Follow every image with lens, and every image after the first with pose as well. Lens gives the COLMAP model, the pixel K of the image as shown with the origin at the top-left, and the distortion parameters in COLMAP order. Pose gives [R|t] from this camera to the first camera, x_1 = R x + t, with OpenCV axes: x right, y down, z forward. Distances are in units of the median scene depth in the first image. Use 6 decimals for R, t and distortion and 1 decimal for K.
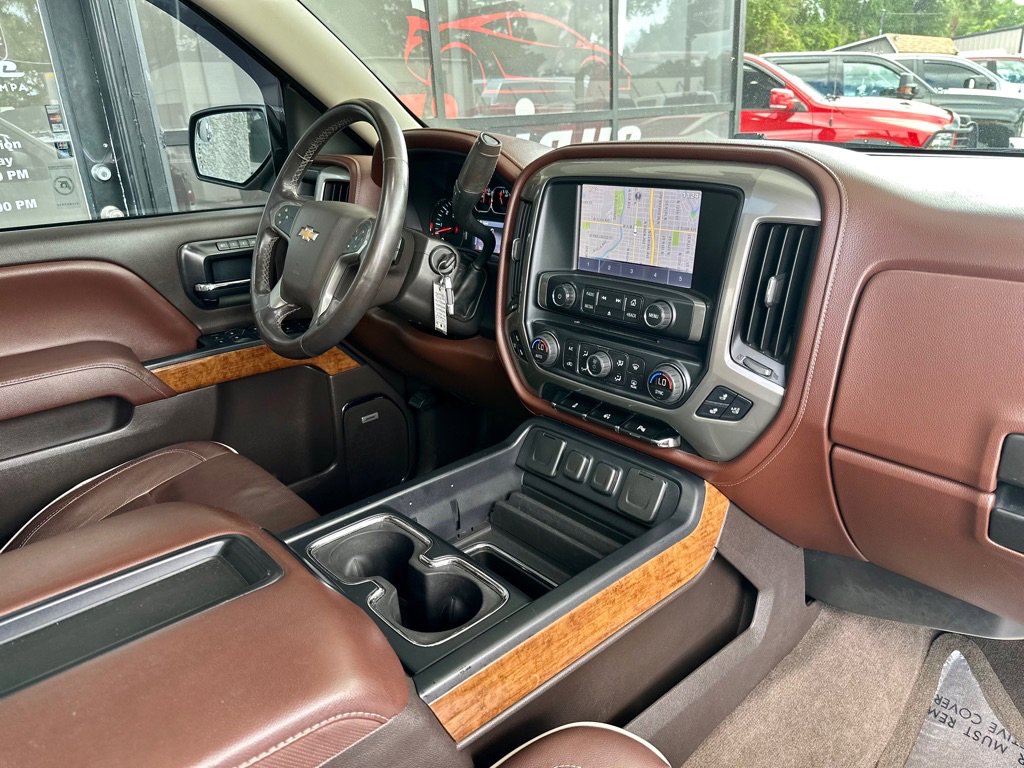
lens RADIAL K [[724.5, 0, 511.9], [0, 724.5, 401.1], [0, 0, 1]] dist [-0.011951, -0.006472]
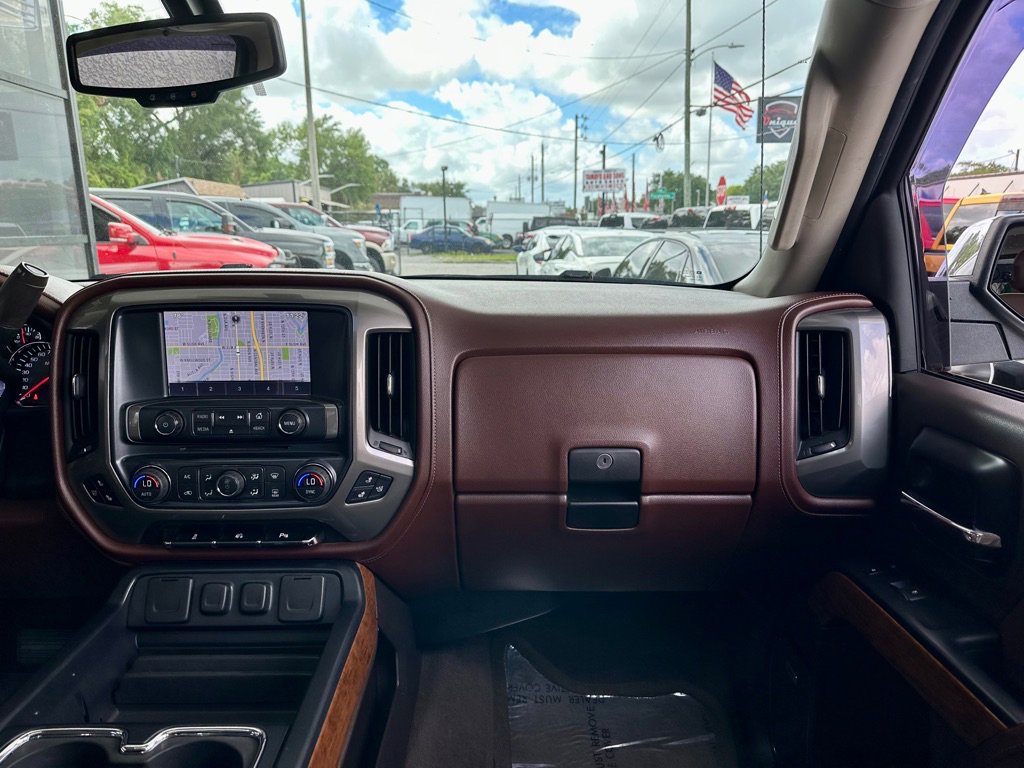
lens RADIAL K [[719.6, 0, 512.0], [0, 719.6, 384.0], [0, 0, 1]] dist [0.066318, -0.112673]
pose [[0.651953, -0.122581, 0.748285, -0.339614], [0.264588, 0.961595, -0.073001, -0.006958], [-0.710598, 0.245580, 0.659348, 0.032512]]
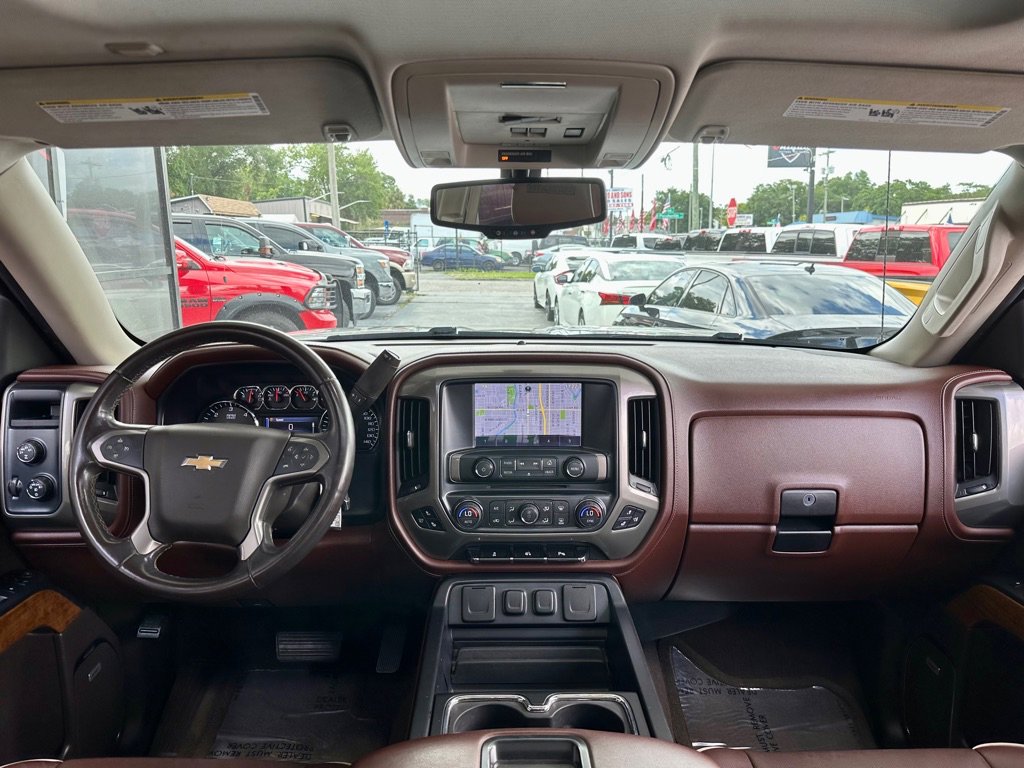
lens RADIAL K [[719.6, 0, 512.0], [0, 719.6, 384.0], [0, 0, 1]] dist [0.066318, -0.112673]
pose [[0.651430, -0.105049, 0.751401, -0.817555], [0.259797, 0.961383, -0.090826, -0.159924], [-0.712843, 0.254378, 0.653564, 0.102022]]
